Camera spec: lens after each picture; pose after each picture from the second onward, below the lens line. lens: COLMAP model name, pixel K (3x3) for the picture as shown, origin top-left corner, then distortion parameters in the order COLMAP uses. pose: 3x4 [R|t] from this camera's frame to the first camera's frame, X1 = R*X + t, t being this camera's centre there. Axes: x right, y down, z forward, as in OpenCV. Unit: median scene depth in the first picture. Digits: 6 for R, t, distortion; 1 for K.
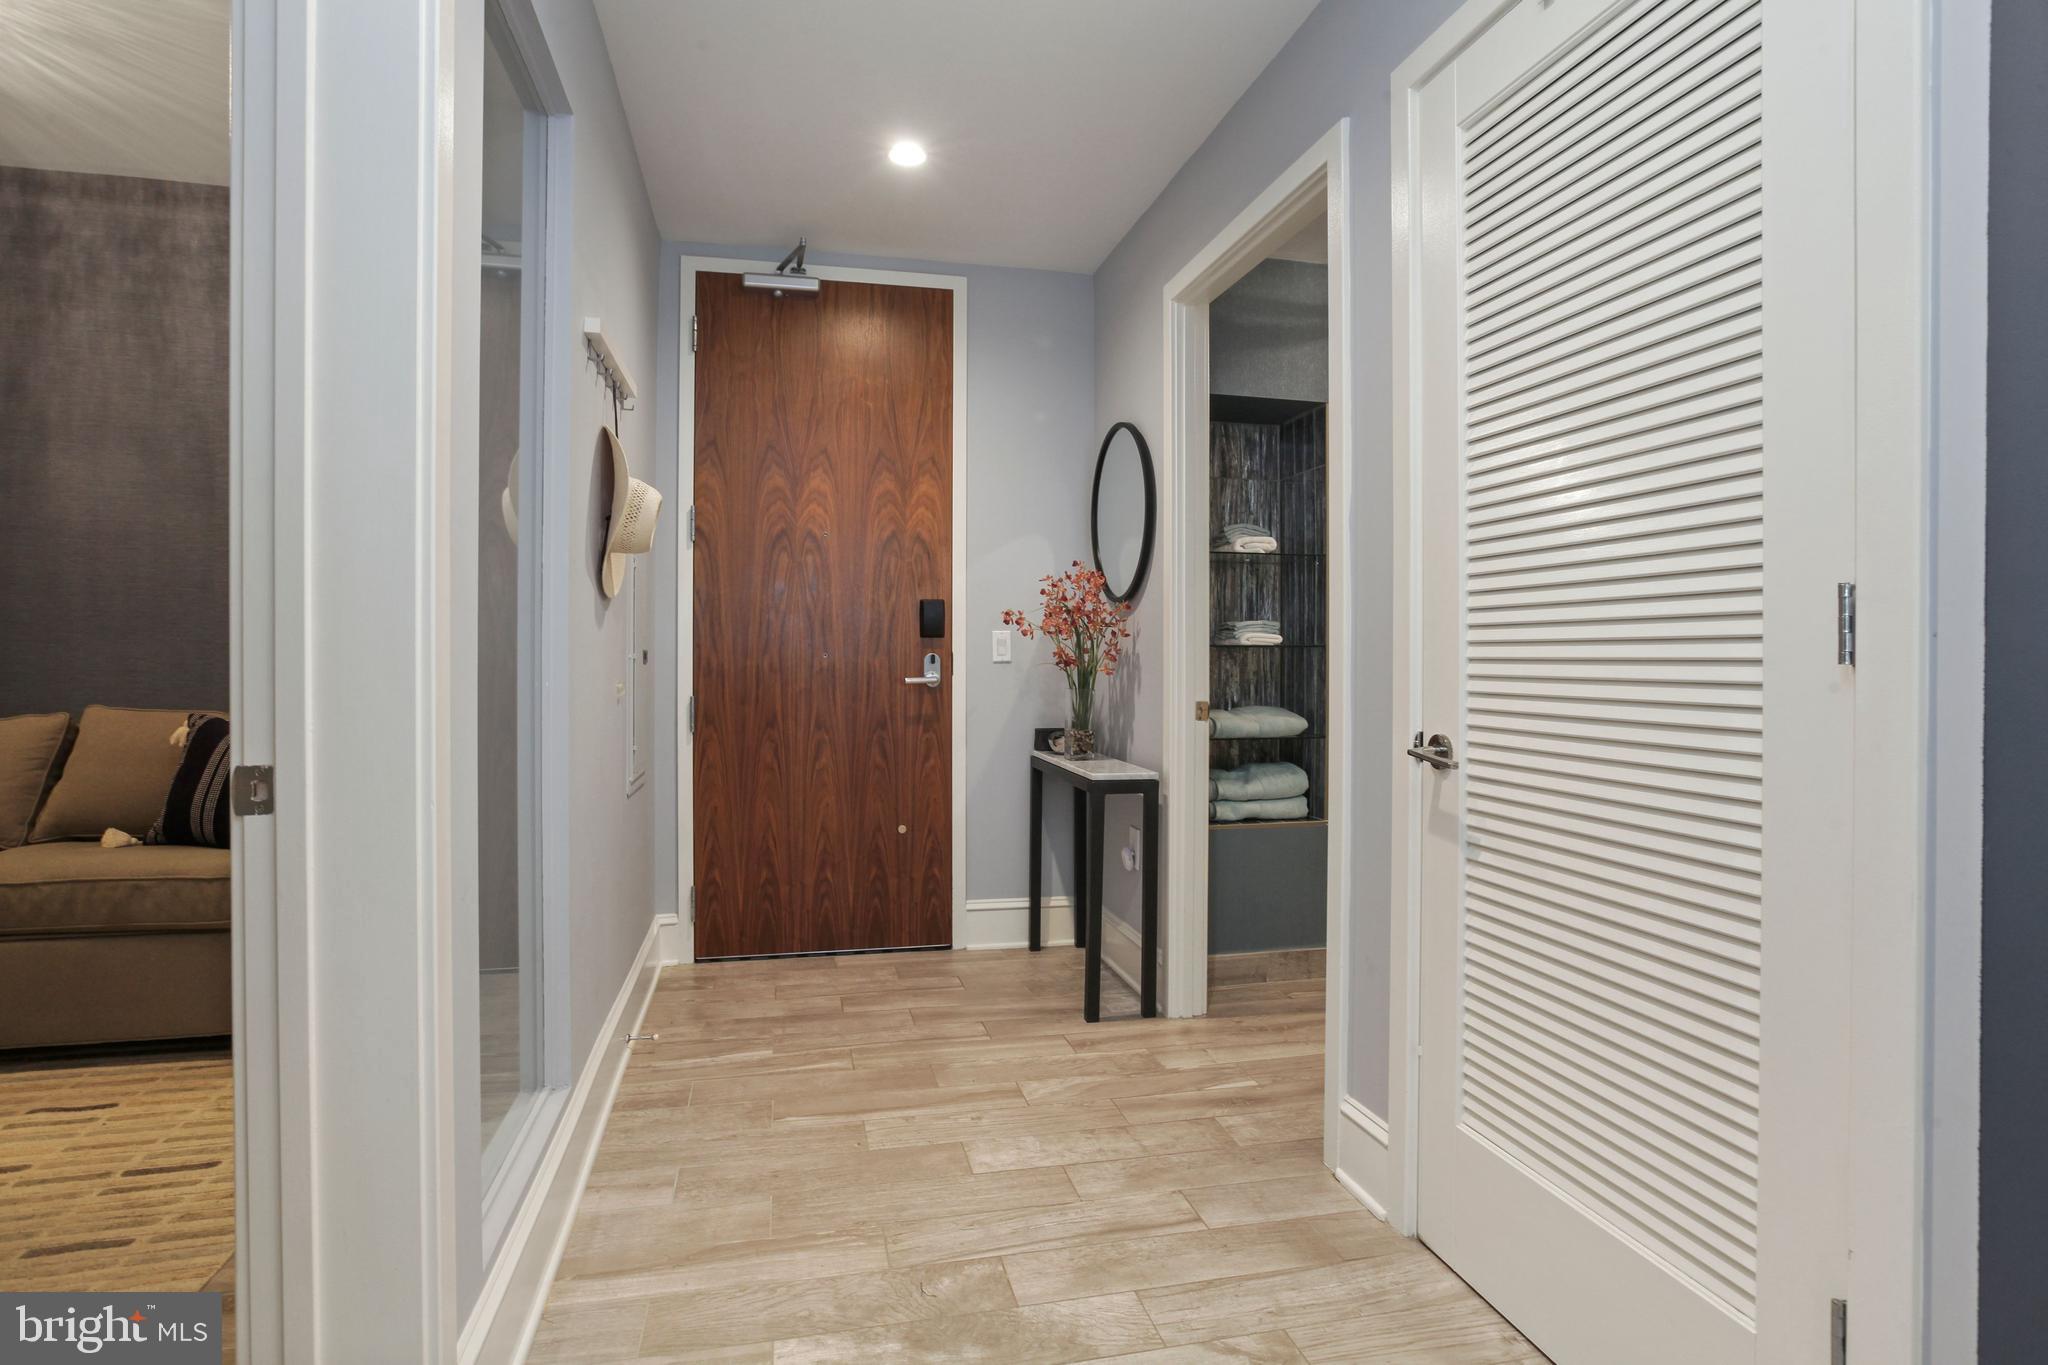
lens RADIAL K [[1084.9, 0, 1028.7], [0, 1084.9, 662.2], [0, 0, 1]] dist [-0.025186, 0.005825]
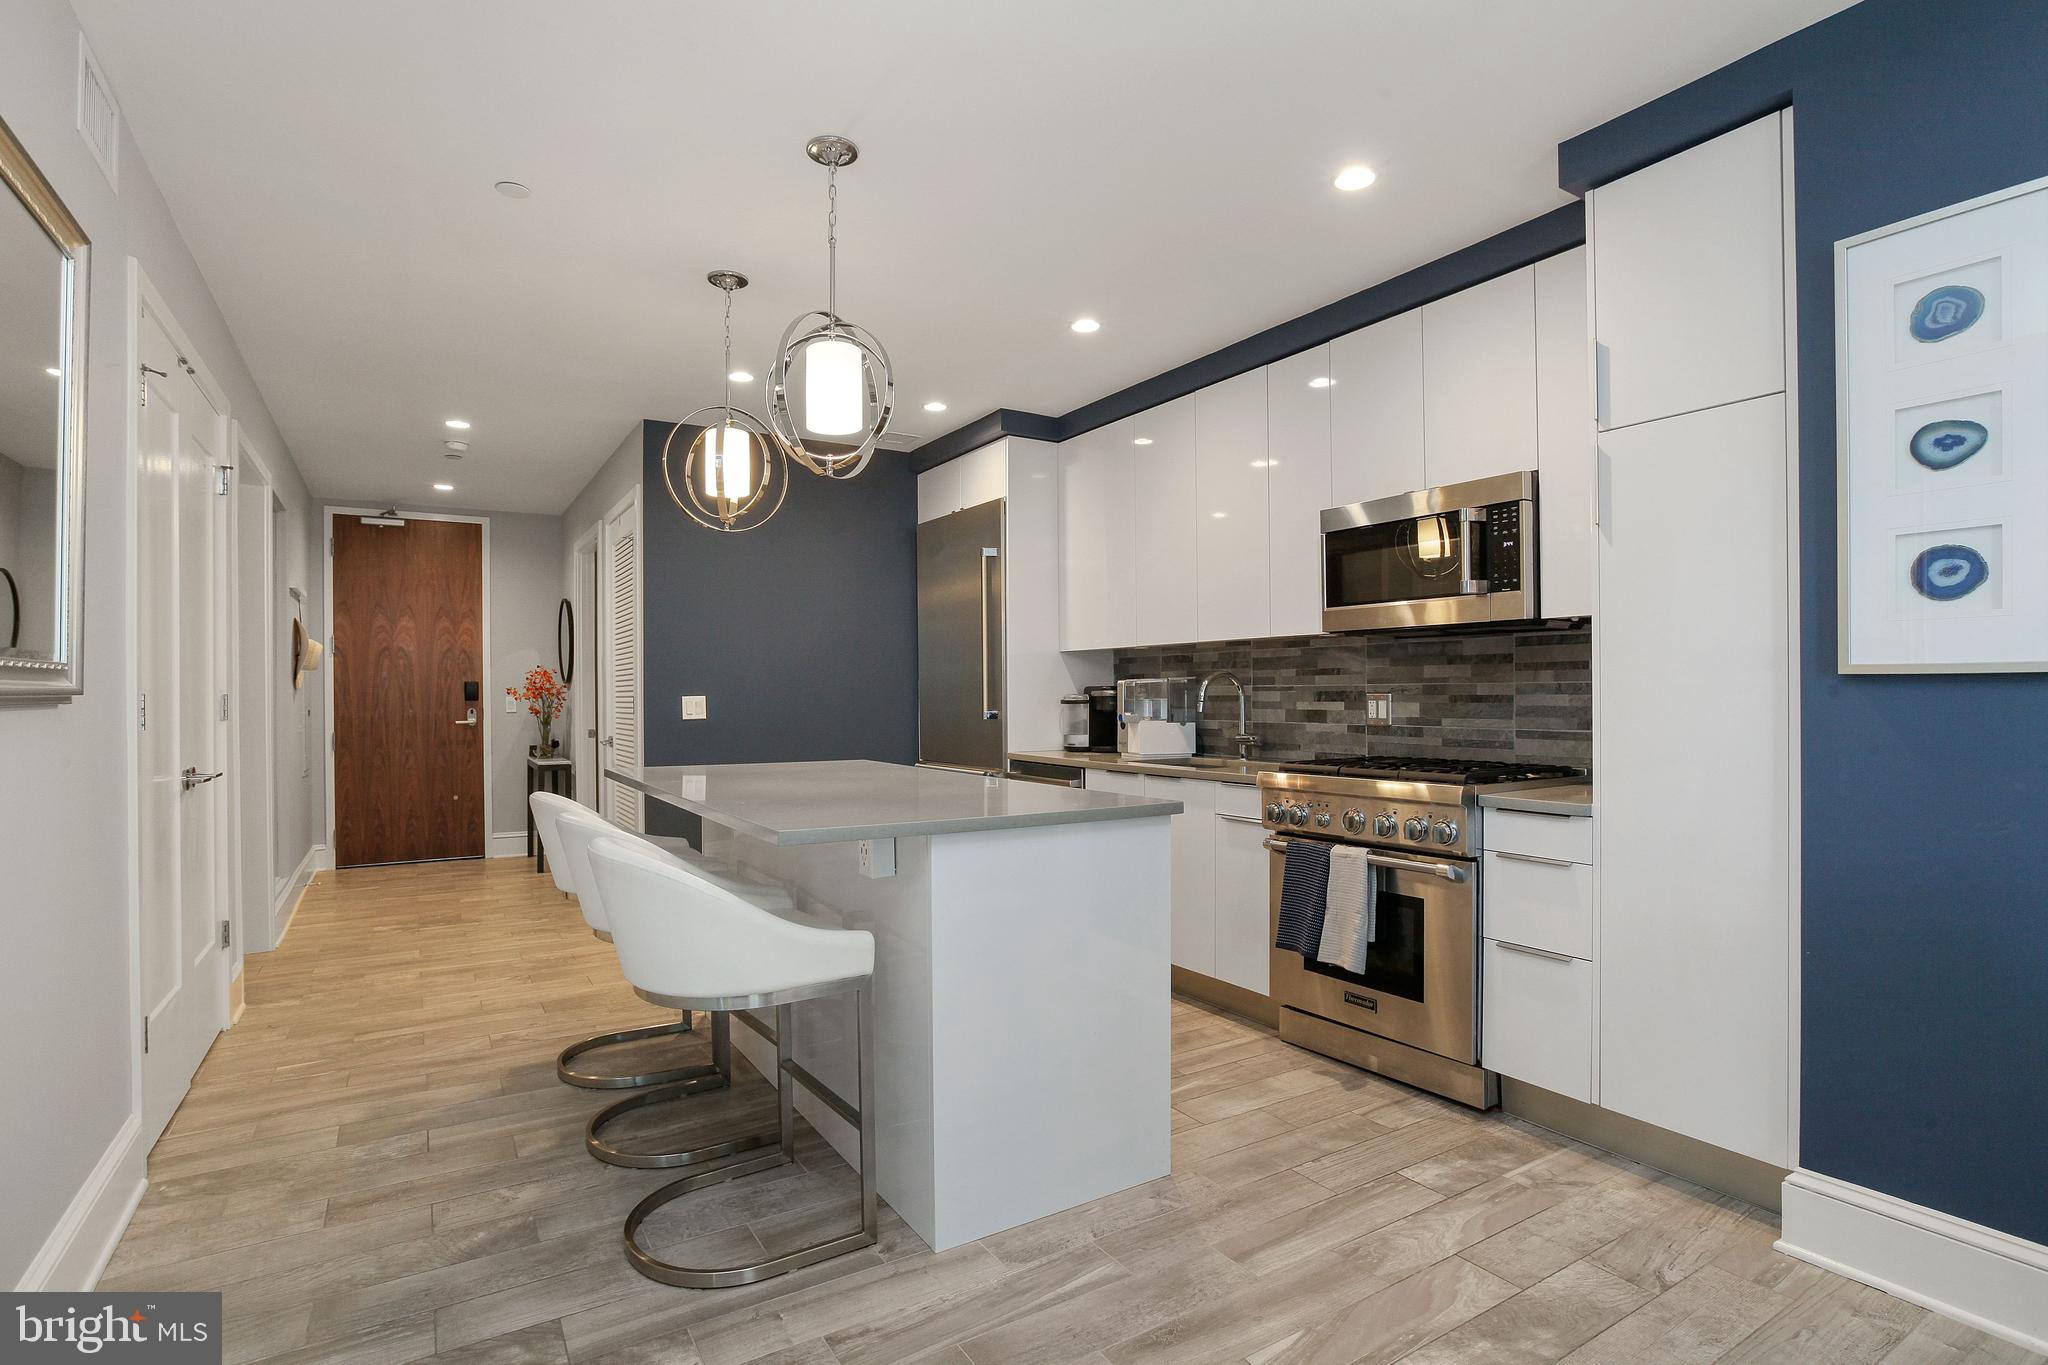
lens RADIAL K [[1014.6, 0, 998.4], [0, 1014.6, 697.6], [0, 0, 1]] dist [-0.009321, 0.001748]
pose [[0.954237, -0.010573, 0.298866, 0.285507], [0.012016, 0.999923, -0.002992, -0.011402], [-0.298811, 0.006447, 0.954290, -1.084386]]
